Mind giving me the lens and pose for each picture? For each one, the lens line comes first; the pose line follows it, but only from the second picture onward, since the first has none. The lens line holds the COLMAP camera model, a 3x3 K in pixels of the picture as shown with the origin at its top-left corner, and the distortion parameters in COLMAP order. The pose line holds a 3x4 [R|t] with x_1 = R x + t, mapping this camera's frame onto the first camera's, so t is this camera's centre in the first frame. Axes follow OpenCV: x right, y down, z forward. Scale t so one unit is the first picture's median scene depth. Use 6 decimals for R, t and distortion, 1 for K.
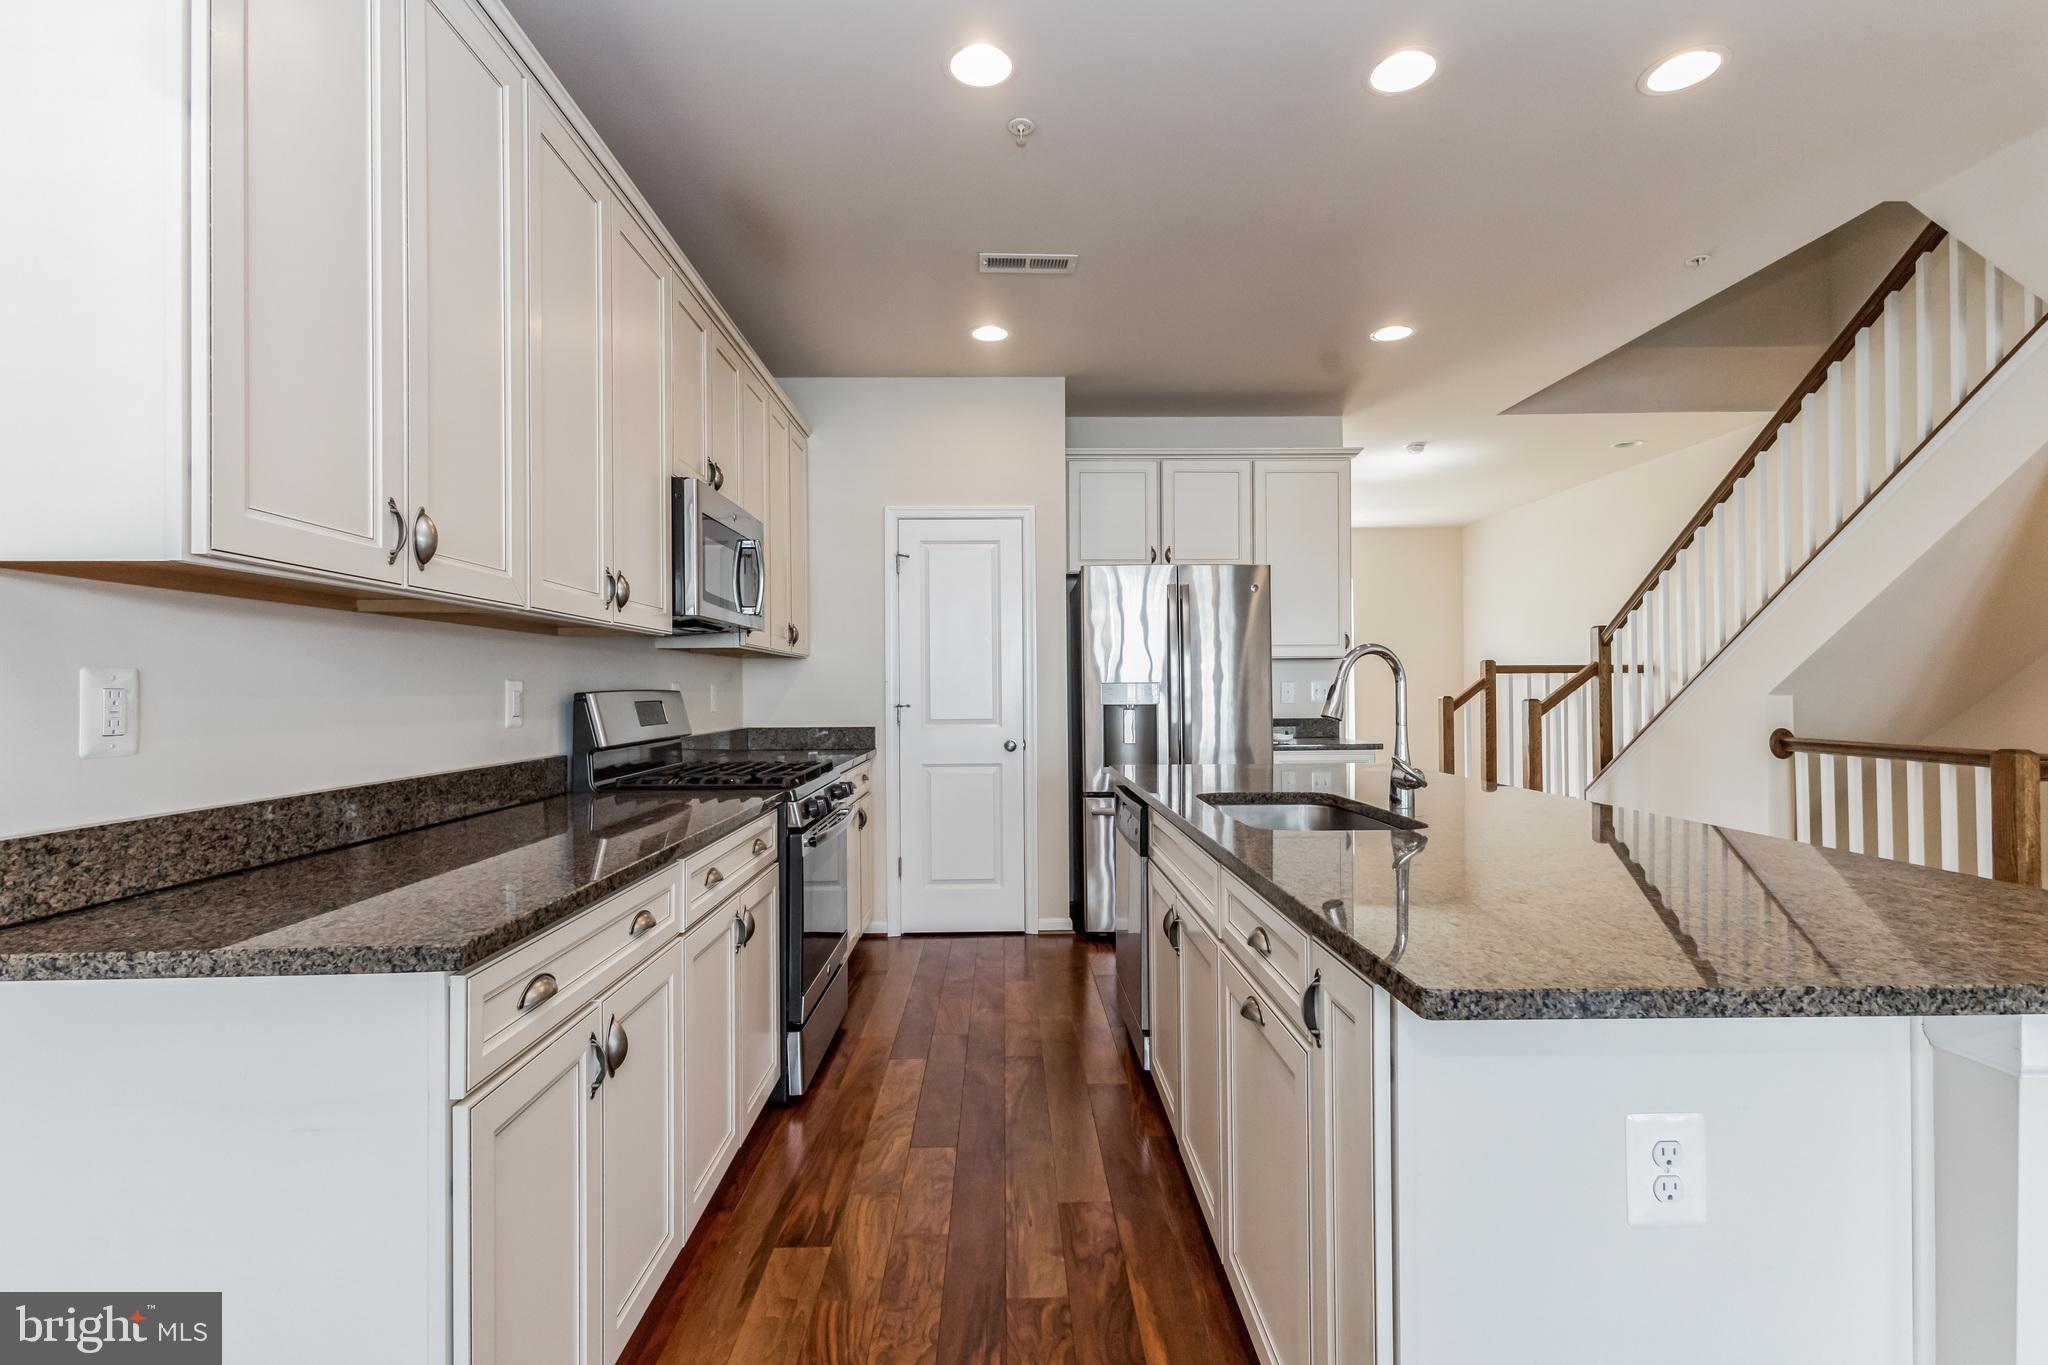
lens RADIAL K [[944.8, 0, 1024.0], [0, 944.8, 682.5], [0, 0, 1]] dist [0.001515, 0.000144]
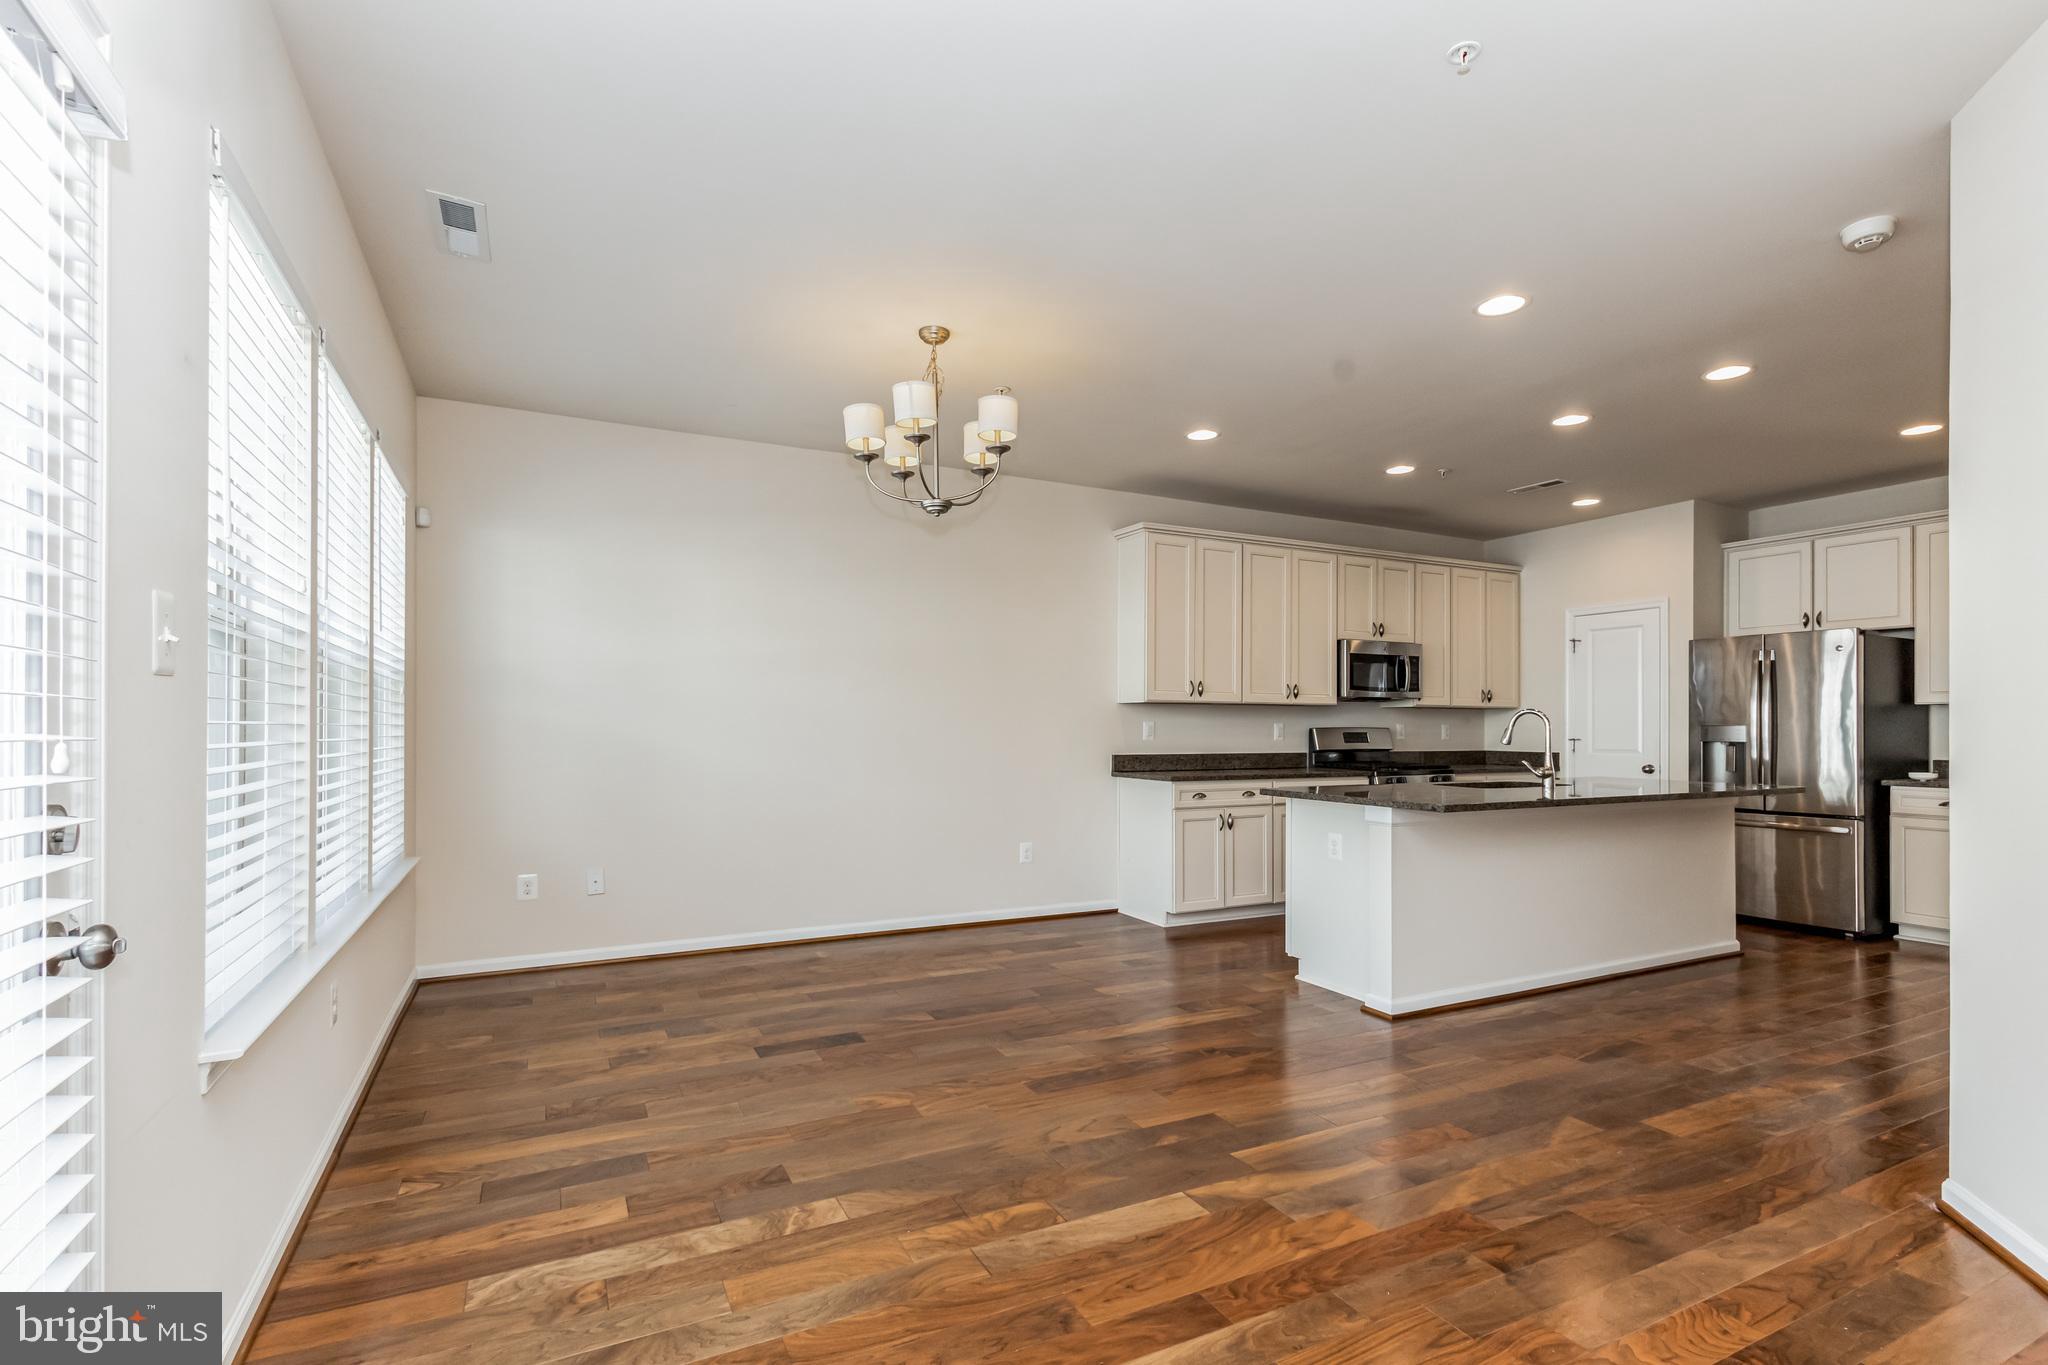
lens RADIAL K [[972.7, 0, 1032.5], [0, 972.7, 696.0], [0, 0, 1]] dist [0.004547, 0.000407]
pose [[0.436206, -0.016002, -0.899704, 1.519998], [-0.001170, 0.999831, -0.018350, -0.025630], [0.899846, 0.009057, 0.436114, -0.787808]]
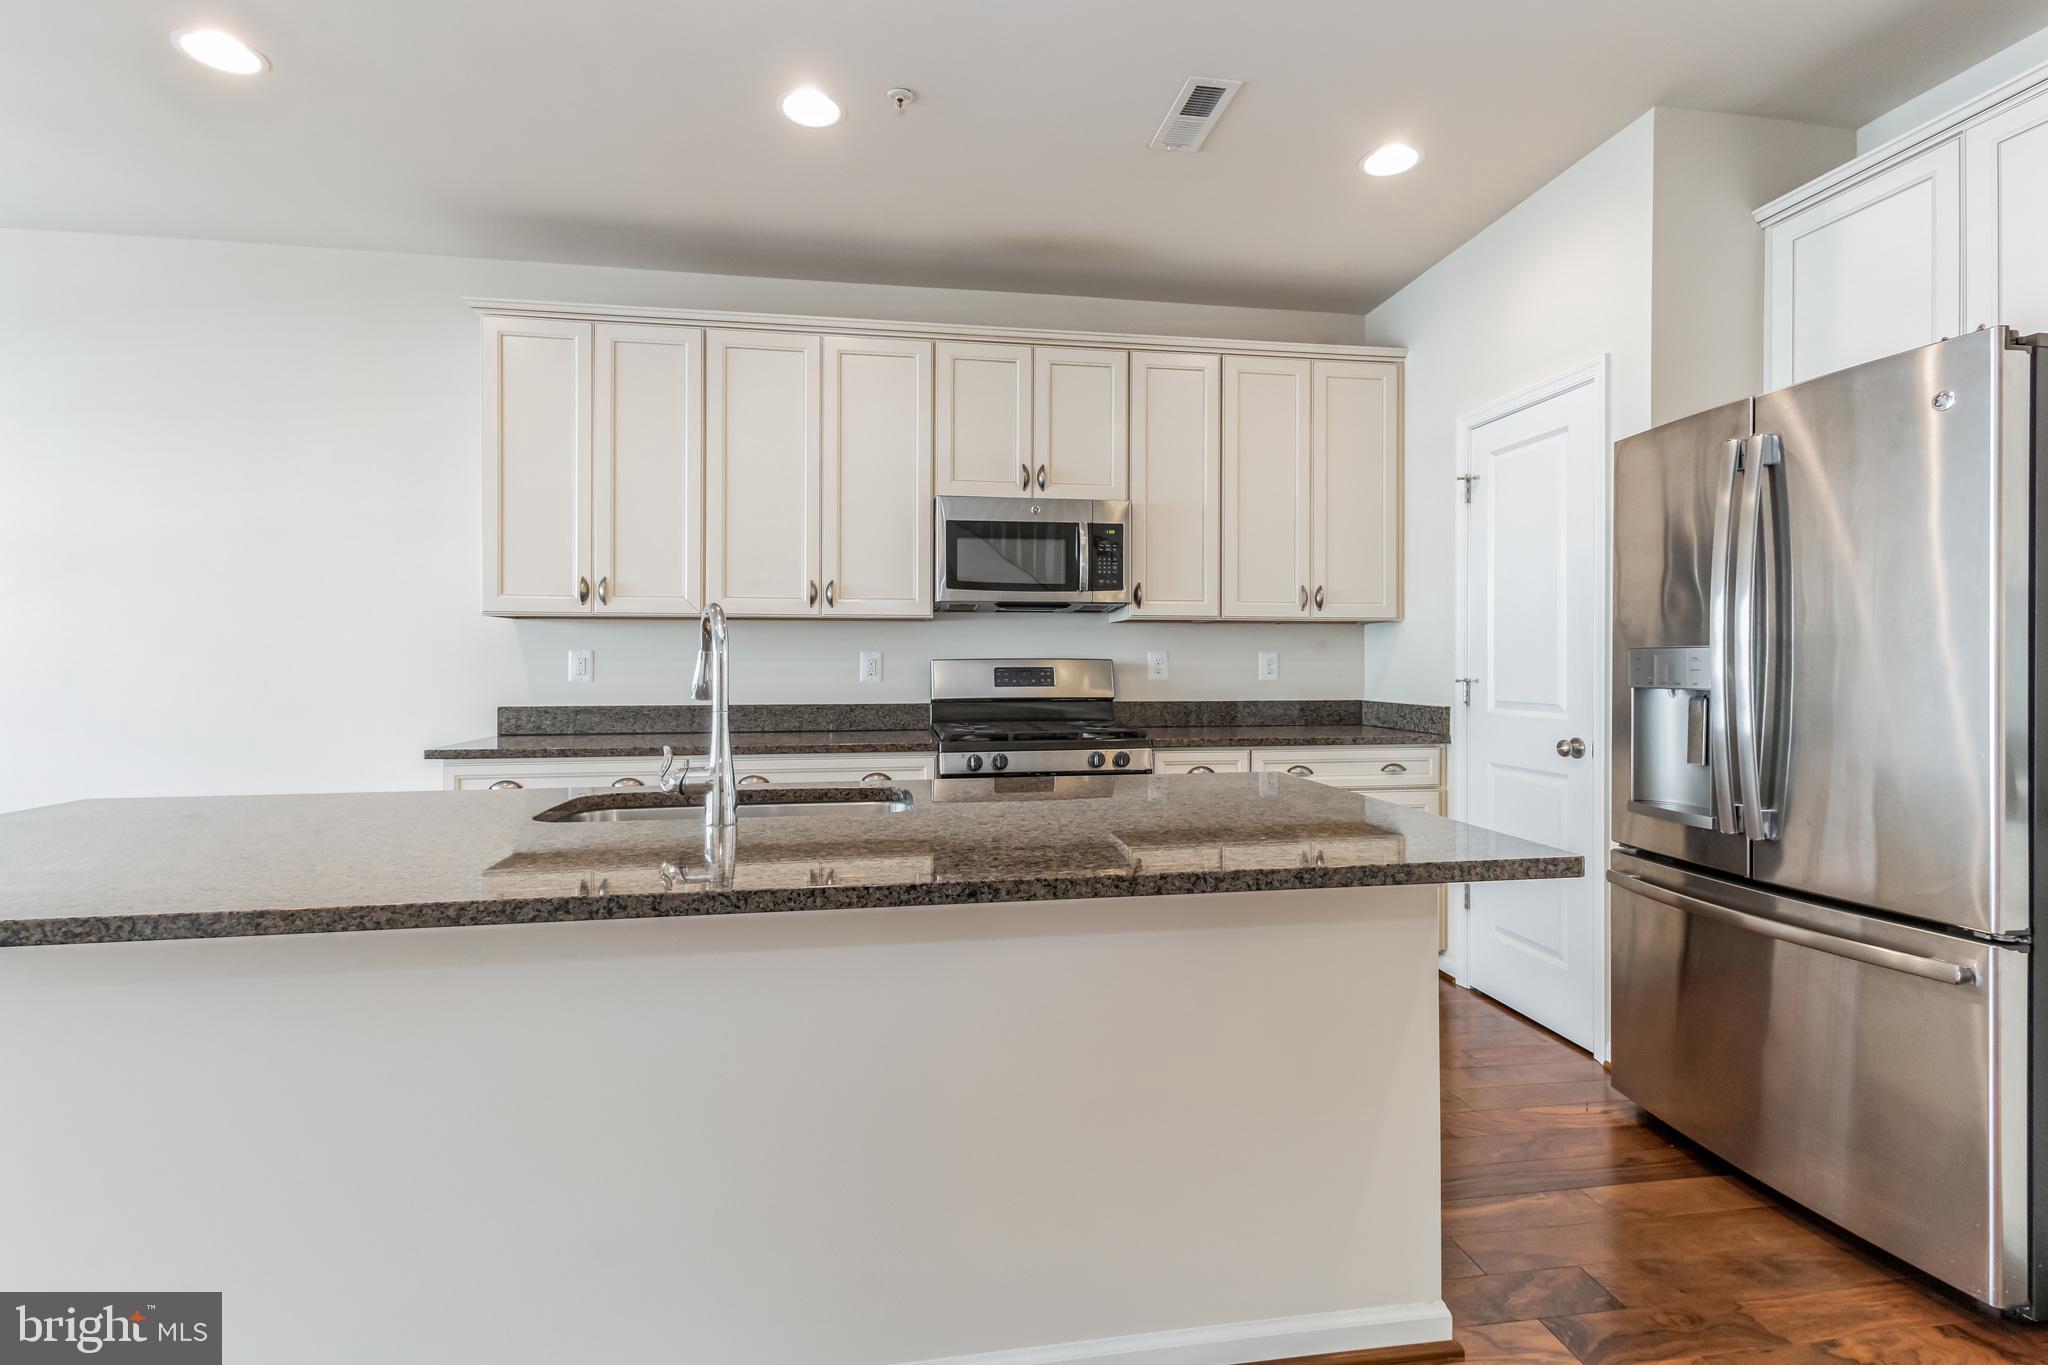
lens RADIAL K [[952.8, 0, 1023.1], [0, 952.8, 658.3], [0, 0, 1]] dist [0.001989, -0.000020]
pose [[0.131088, 0.007194, -0.991345, 0.962089], [0.007611, 0.999937, 0.008262, -0.002594], [0.991342, -0.008628, 0.131025, 0.942211]]
